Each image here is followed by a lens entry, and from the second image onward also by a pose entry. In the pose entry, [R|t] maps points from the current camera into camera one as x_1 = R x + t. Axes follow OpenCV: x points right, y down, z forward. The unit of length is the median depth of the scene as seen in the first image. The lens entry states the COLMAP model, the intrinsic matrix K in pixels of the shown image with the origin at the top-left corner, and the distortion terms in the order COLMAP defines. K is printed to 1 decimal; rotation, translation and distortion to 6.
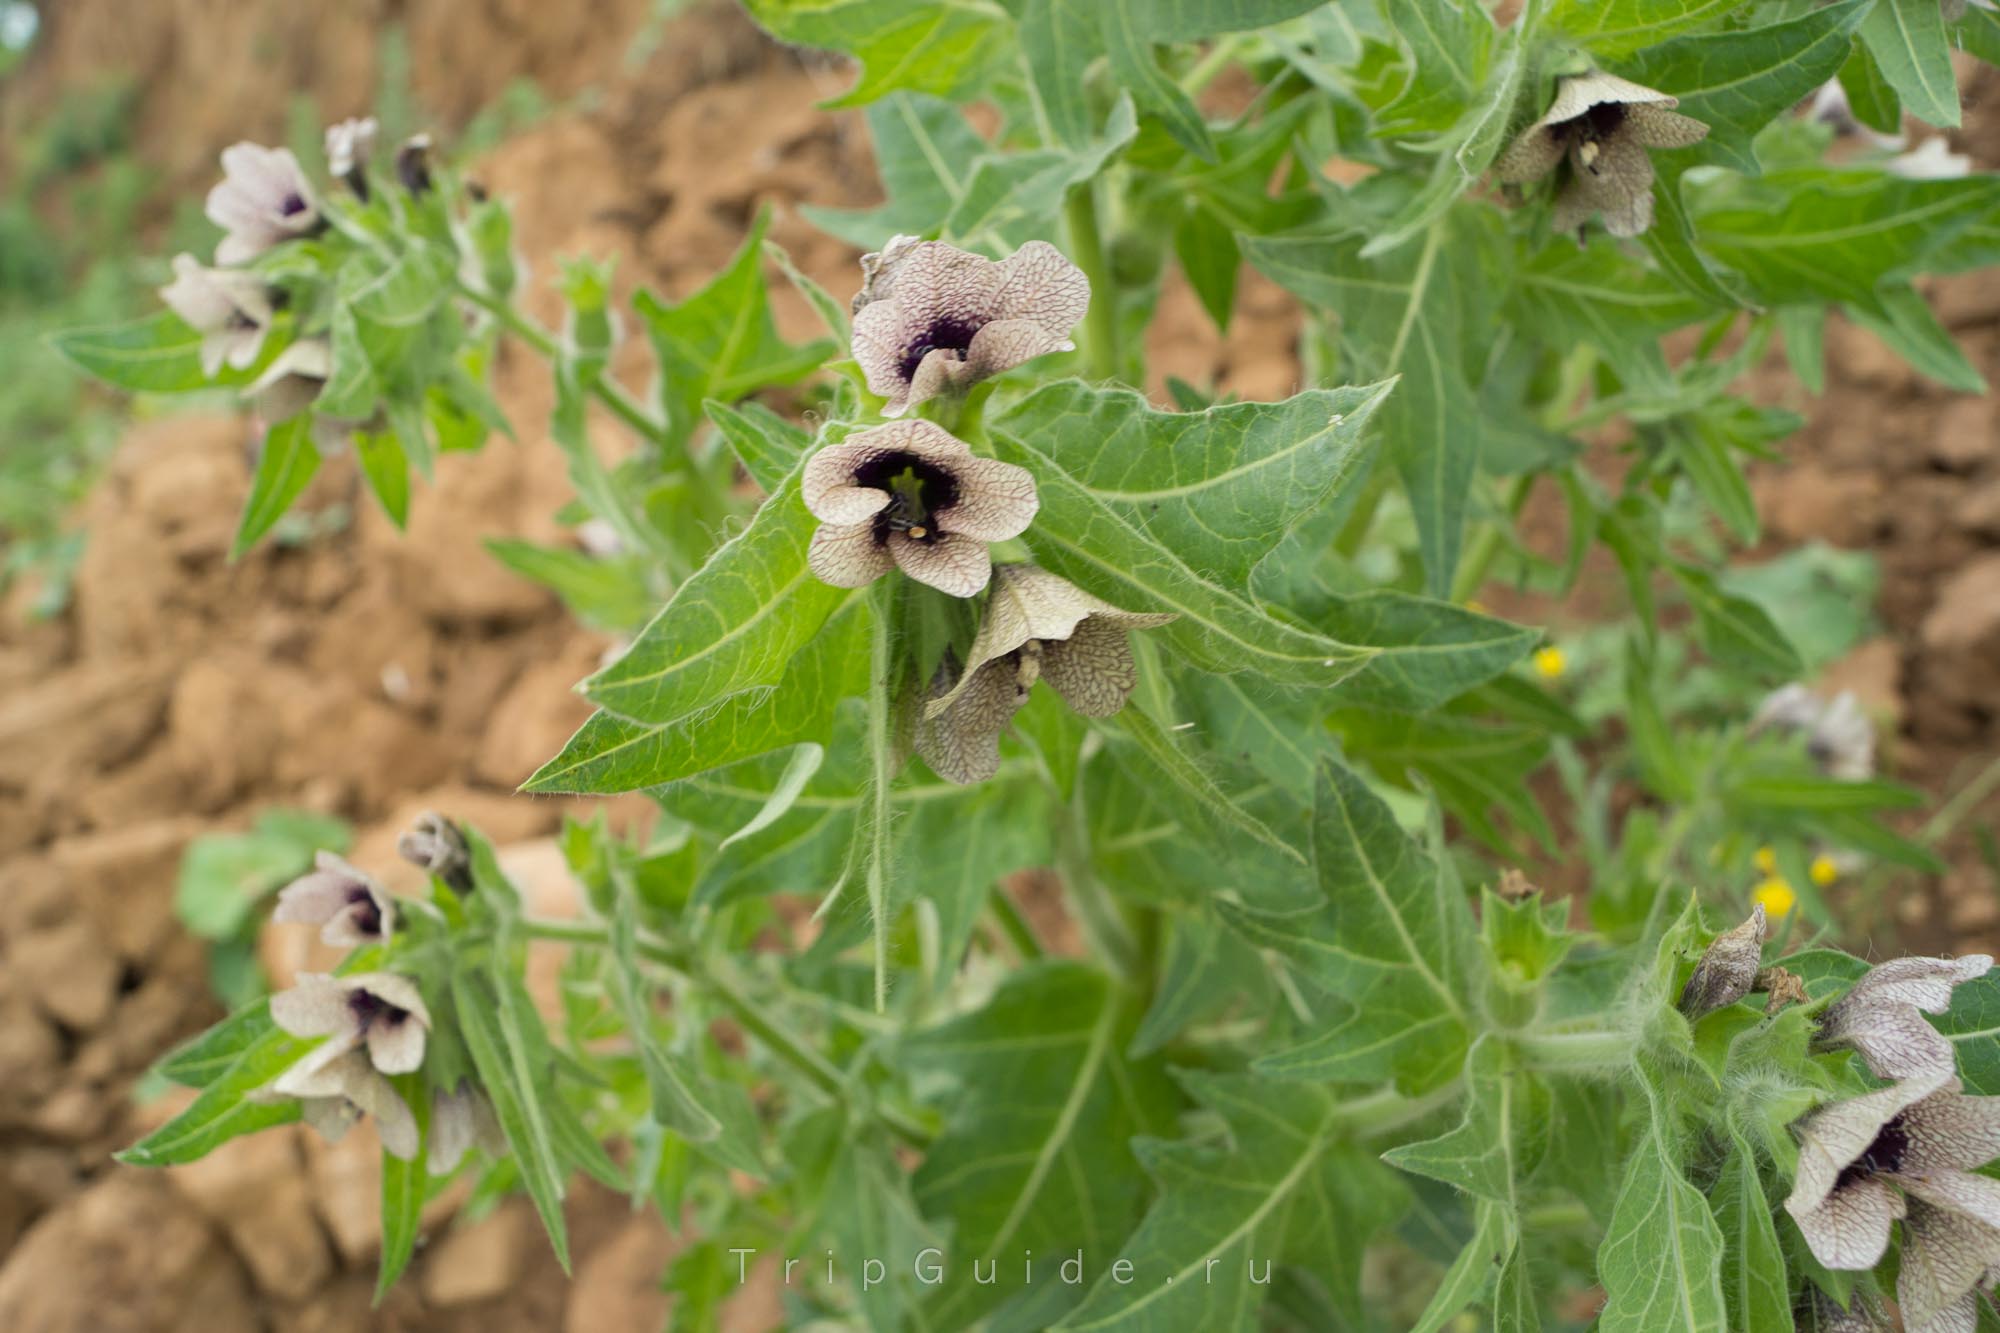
lens RADIAL K [[1721.8, 0, 999.6], [0, 1721.8, 668.1], [0, 0, 1]] dist [-0.009633, -0.004289]
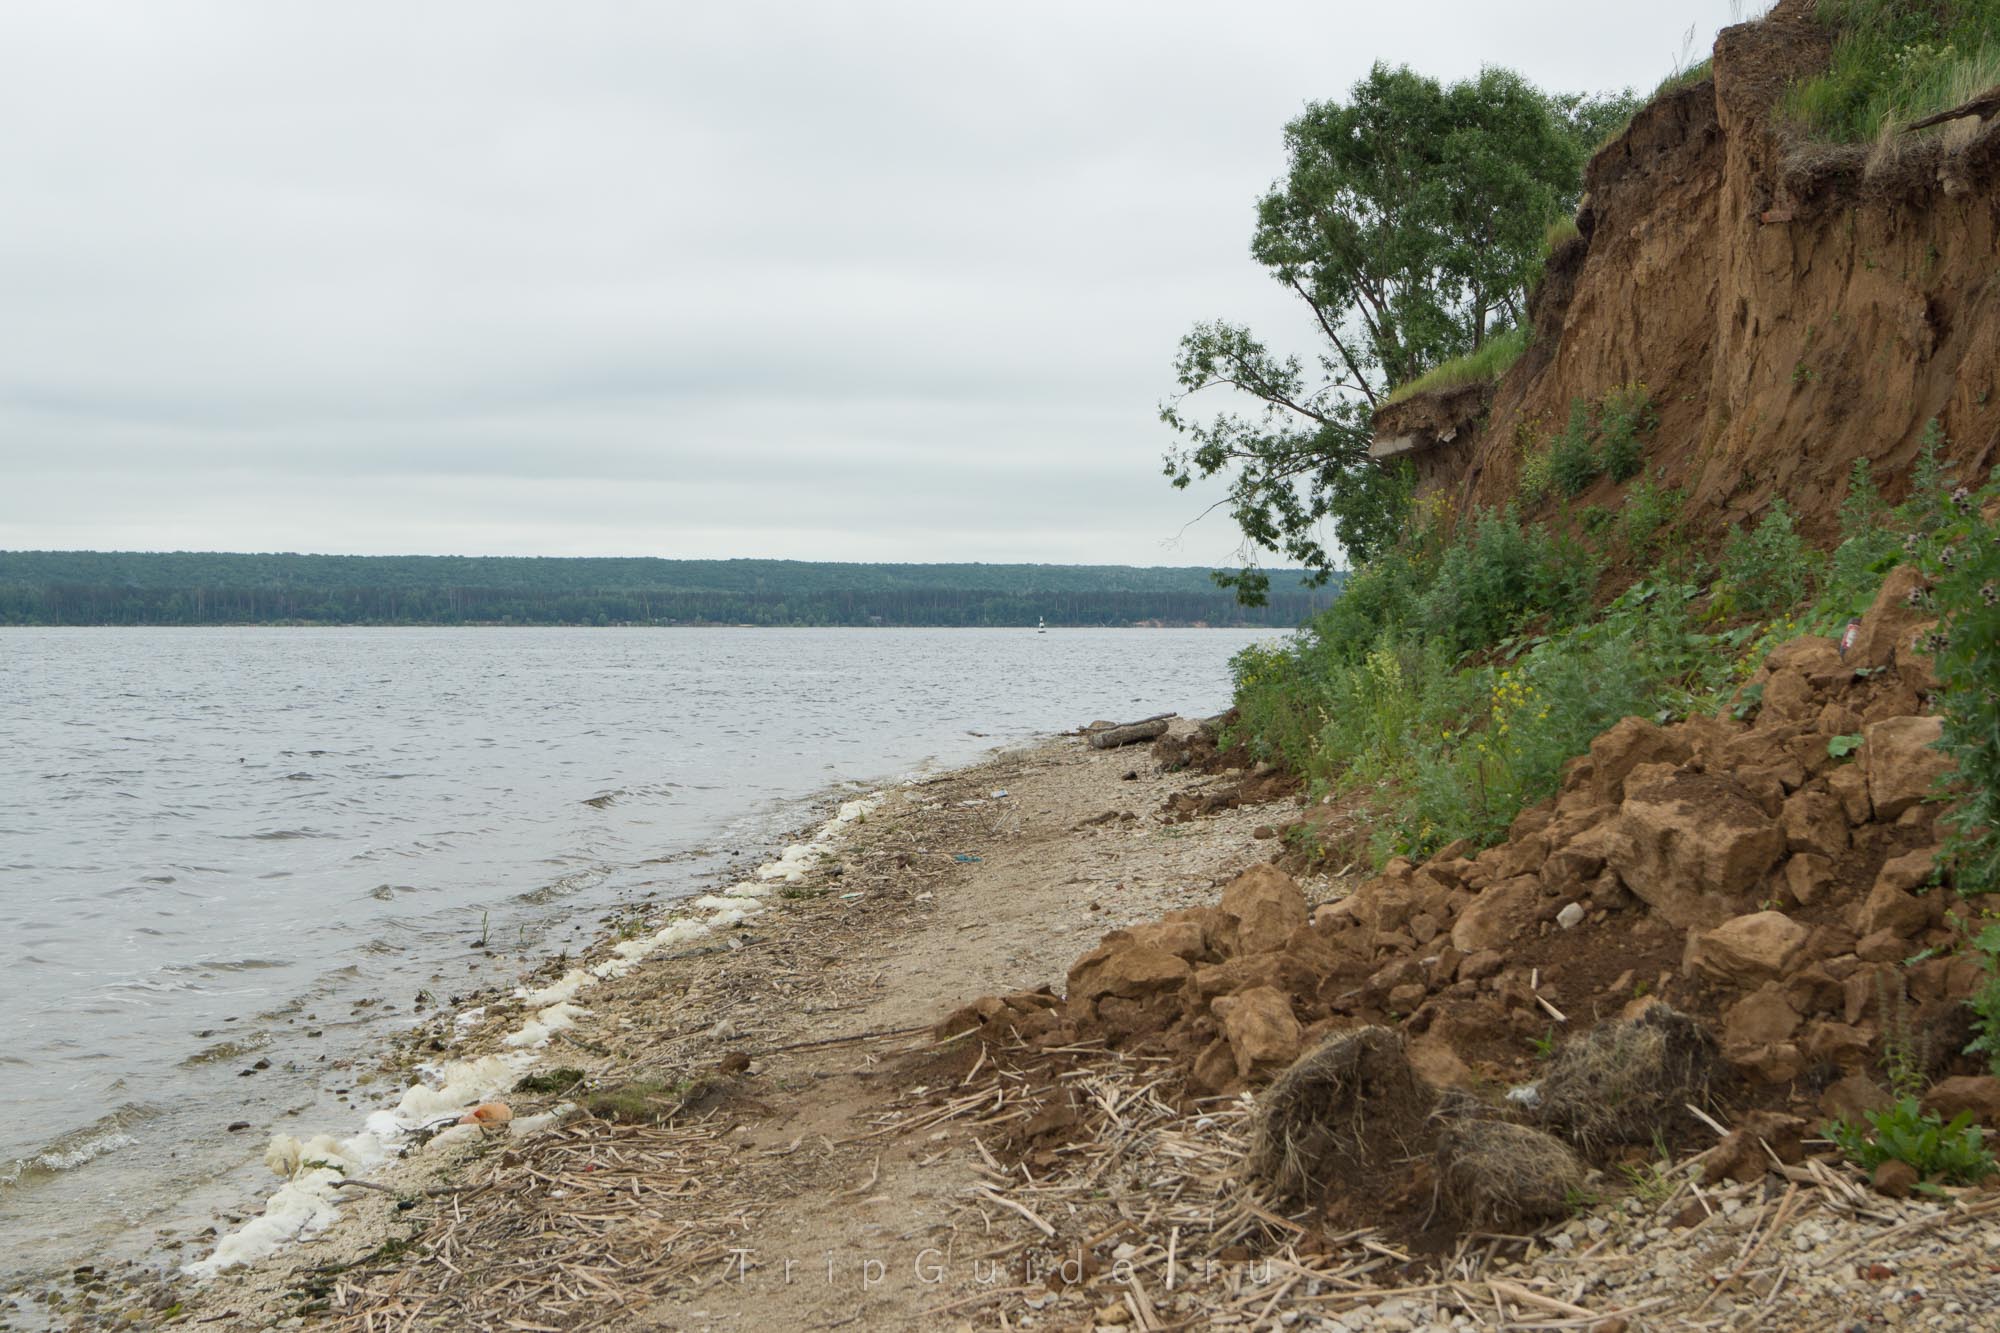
lens RADIAL K [[2579.4, 0, 999.1], [0, 2579.4, 665.1], [0, 0, 1]] dist [0.018855, 0.000000]
pose [[0.784155, 0.071546, -0.616427, 0.839529], [-0.201164, 0.969000, -0.143432, 0.659745], [0.587056, 0.236476, 0.774238, -2.434212]]
